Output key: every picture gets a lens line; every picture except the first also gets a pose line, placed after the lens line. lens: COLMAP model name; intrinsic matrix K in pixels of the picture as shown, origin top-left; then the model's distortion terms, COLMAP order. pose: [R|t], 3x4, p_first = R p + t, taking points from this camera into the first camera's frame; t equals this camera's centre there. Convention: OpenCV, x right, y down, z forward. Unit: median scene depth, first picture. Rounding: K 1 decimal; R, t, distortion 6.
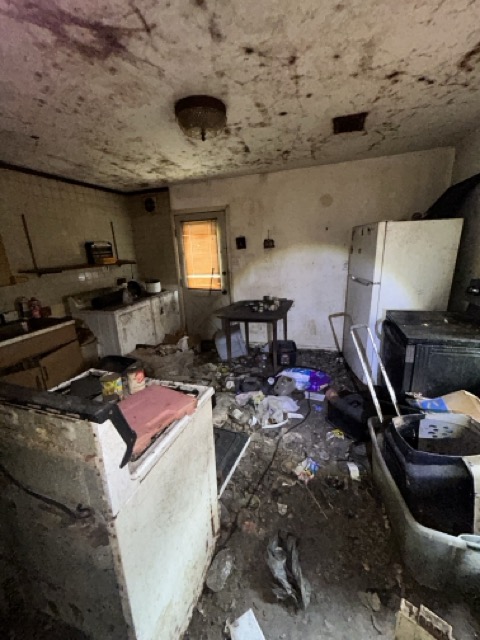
lens RADIAL K [[260.4, 0, 244.3], [0, 260.4, 319.4], [0, 0, 1]] dist [-0.003044, 0.001743]
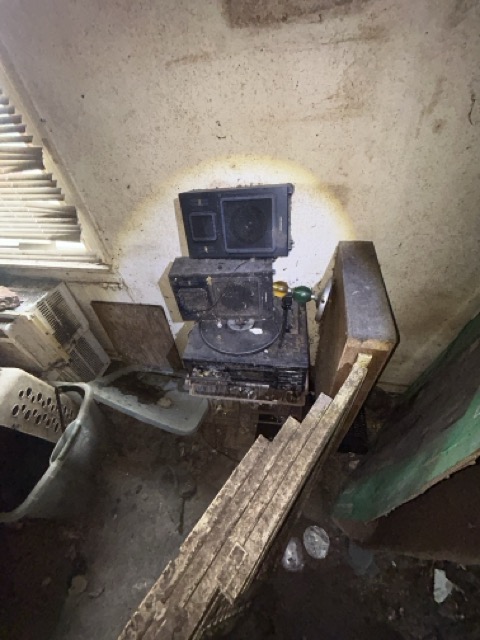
lens RADIAL K [[260.4, 0, 239.3], [0, 260.4, 320.3], [0, 0, 1]] dist [-0.003044, 0.001743]
pose [[-0.097105, -0.675410, 0.731021, 0.185570], [0.356273, 0.662233, 0.659179, 0.071188], [-0.929322, 0.324453, 0.176325, 0.044775]]
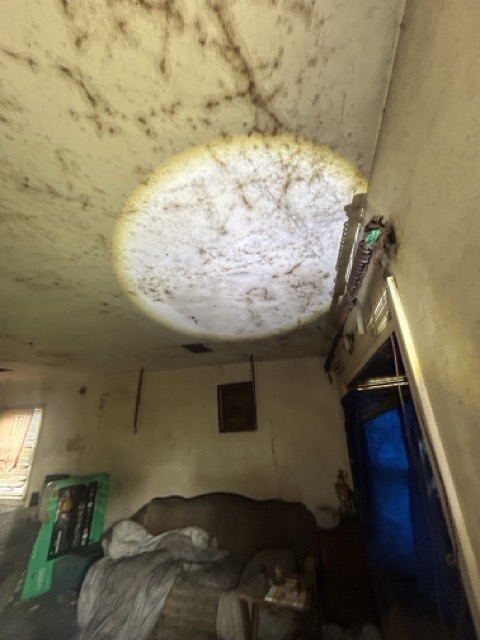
lens RADIAL K [[260.4, 0, 242.1], [0, 260.4, 318.9], [0, 0, 1]] dist [-0.003044, 0.001743]
pose [[-0.050471, 0.396974, 0.916441, -1.292093], [0.309152, 0.878751, -0.363622, 0.244761], [-0.949672, 0.264968, -0.167077, -0.942079]]
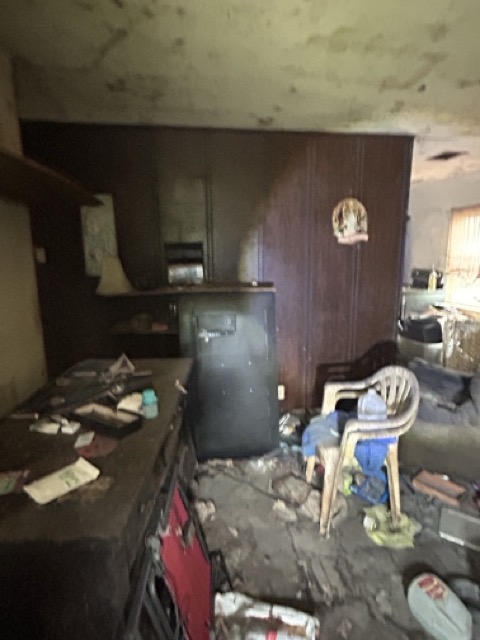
lens RADIAL K [[369.8, 0, 244.5], [0, 369.8, 321.4], [0, 0, 1]] dist [-0.007202, 0.005824]
pose [[0.897382, -0.049979, 0.438416, -1.278253], [0.089222, 0.993594, -0.069358, 0.270967], [-0.432141, 0.101357, 0.896092, -0.777002]]
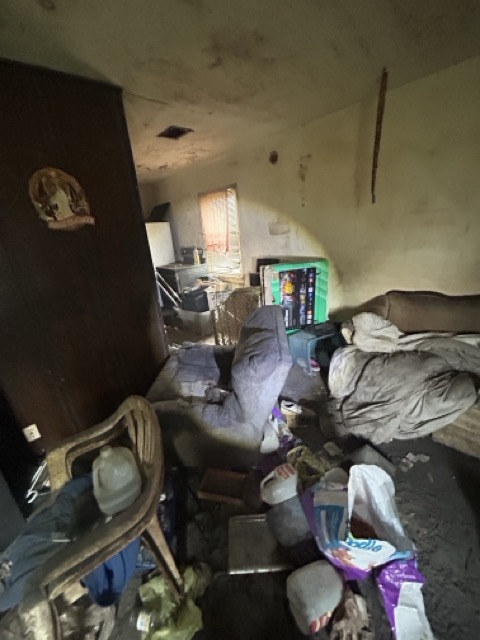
lens RADIAL K [[260.4, 0, 241.6], [0, 260.4, 318.3], [0, 0, 1]] dist [-0.003044, 0.001743]
pose [[0.496833, -0.289678, 0.818073, -0.821838], [0.293320, 0.943225, 0.155855, 0.203318], [-0.816775, 0.162524, 0.553593, -0.558349]]
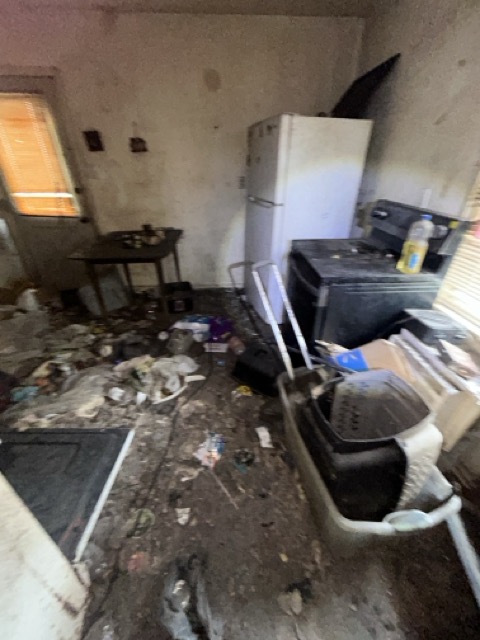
lens RADIAL K [[260.4, 0, 241.6], [0, 260.4, 319.0], [0, 0, 1]] dist [-0.003044, 0.001743]
pose [[0.934140, -0.140821, 0.327952, 0.083310], [0.051455, 0.962409, 0.266687, -0.018929], [-0.353179, -0.232248, 0.906270, 0.226265]]
